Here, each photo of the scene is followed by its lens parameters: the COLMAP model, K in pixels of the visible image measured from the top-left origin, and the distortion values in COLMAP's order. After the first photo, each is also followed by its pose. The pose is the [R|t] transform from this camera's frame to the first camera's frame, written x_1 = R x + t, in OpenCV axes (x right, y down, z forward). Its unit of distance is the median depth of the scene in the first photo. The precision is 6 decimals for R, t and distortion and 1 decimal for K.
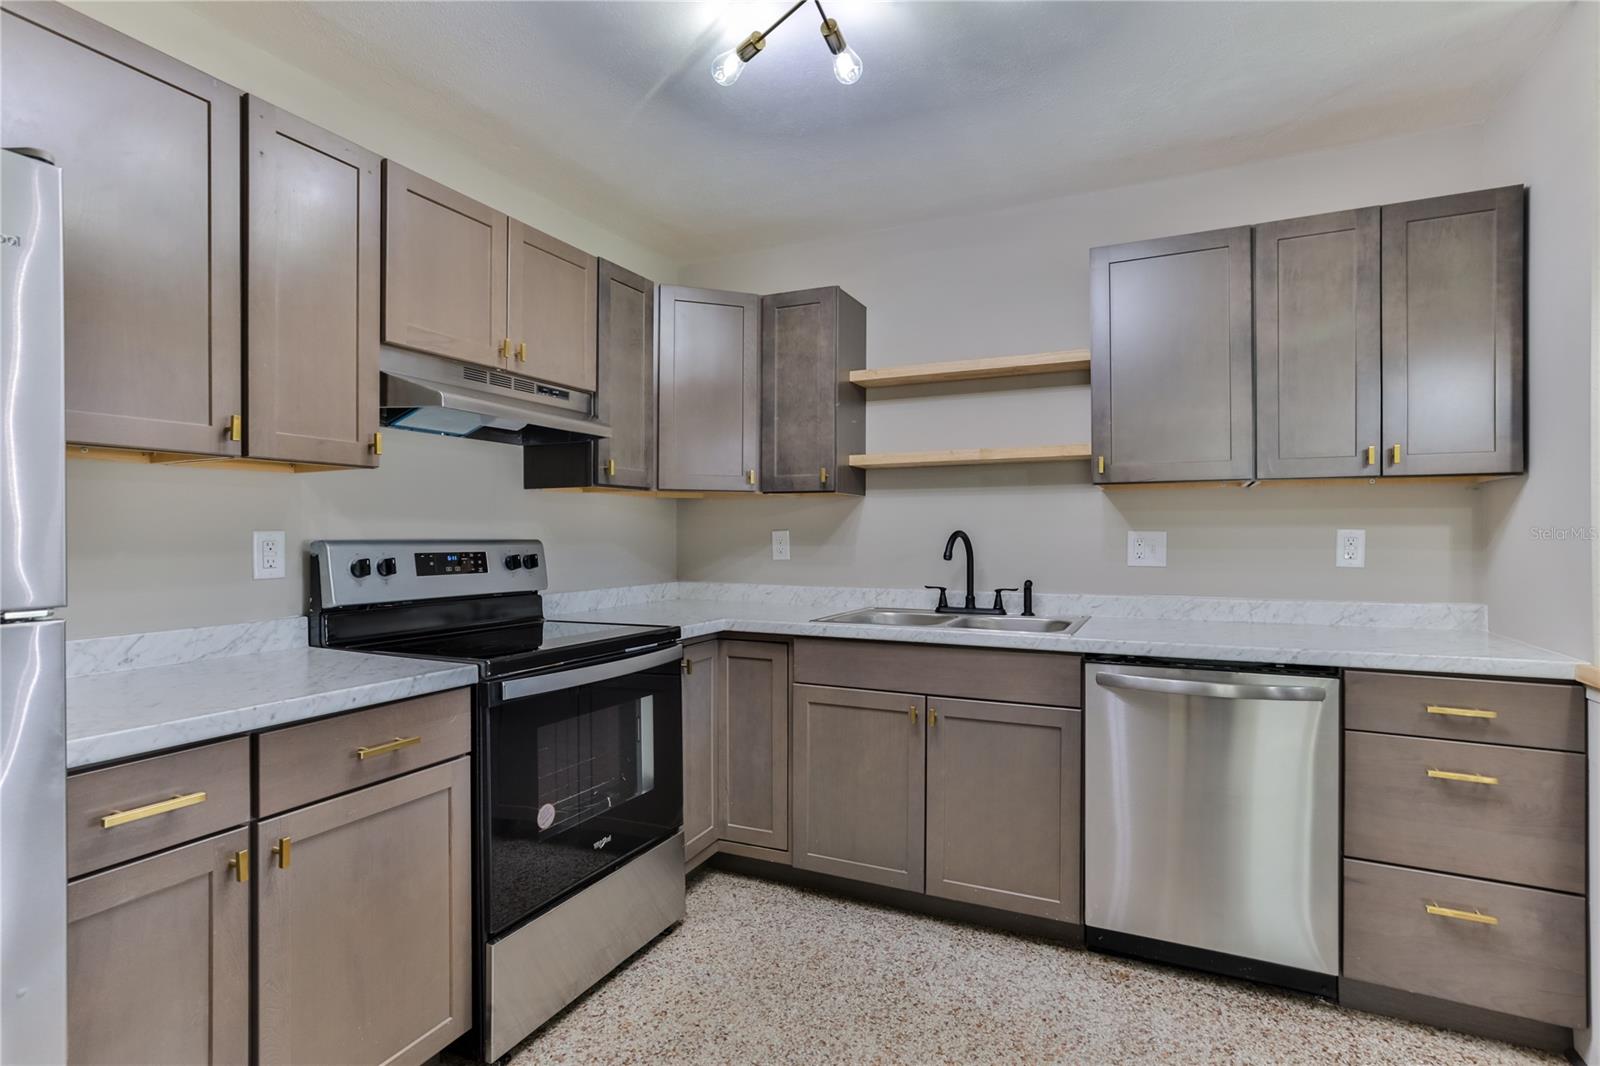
lens RADIAL K [[779.5, 0, 807.5], [0, 779.5, 533.6], [0, 0, 1]] dist [-0.030744, 0.018388]
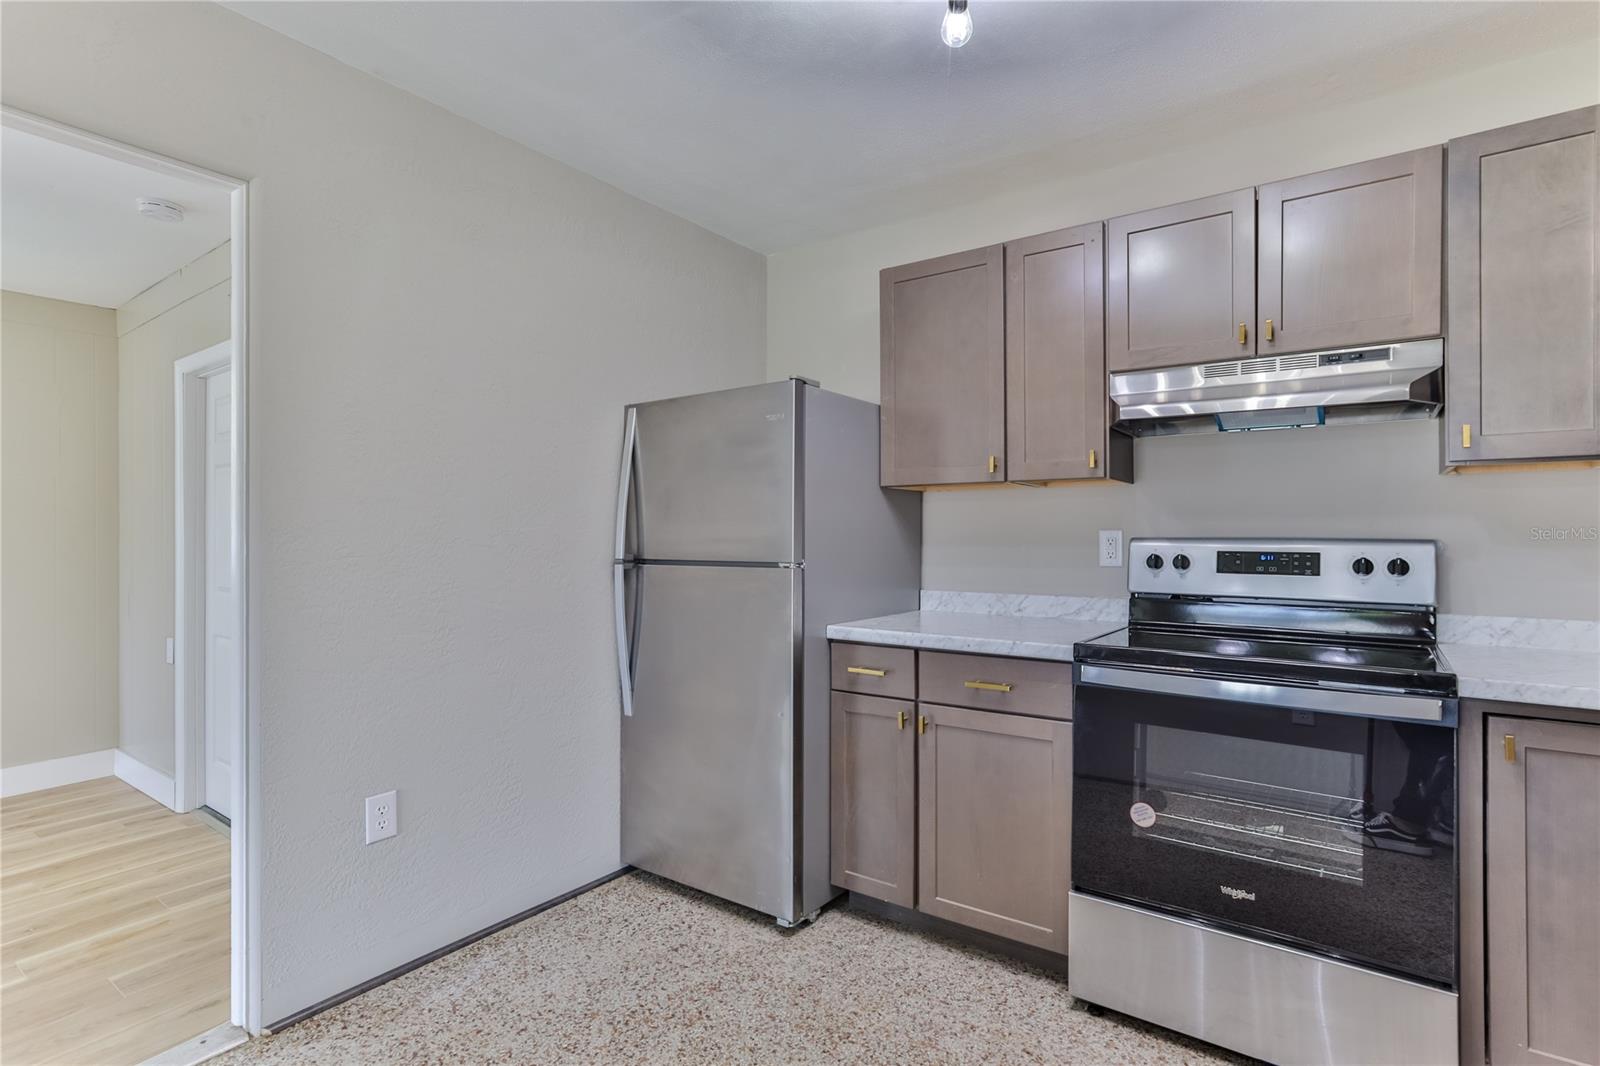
lens RADIAL K [[779.5, 0, 804.0], [0, 779.5, 530.8], [0, 0, 1]] dist [-0.030744, 0.018388]
pose [[-0.183013, -0.002481, -0.983107, 0.589593], [0.000457, 0.999996, -0.002608, 0.000833], [0.983110, -0.000927, -0.183011, 0.613967]]
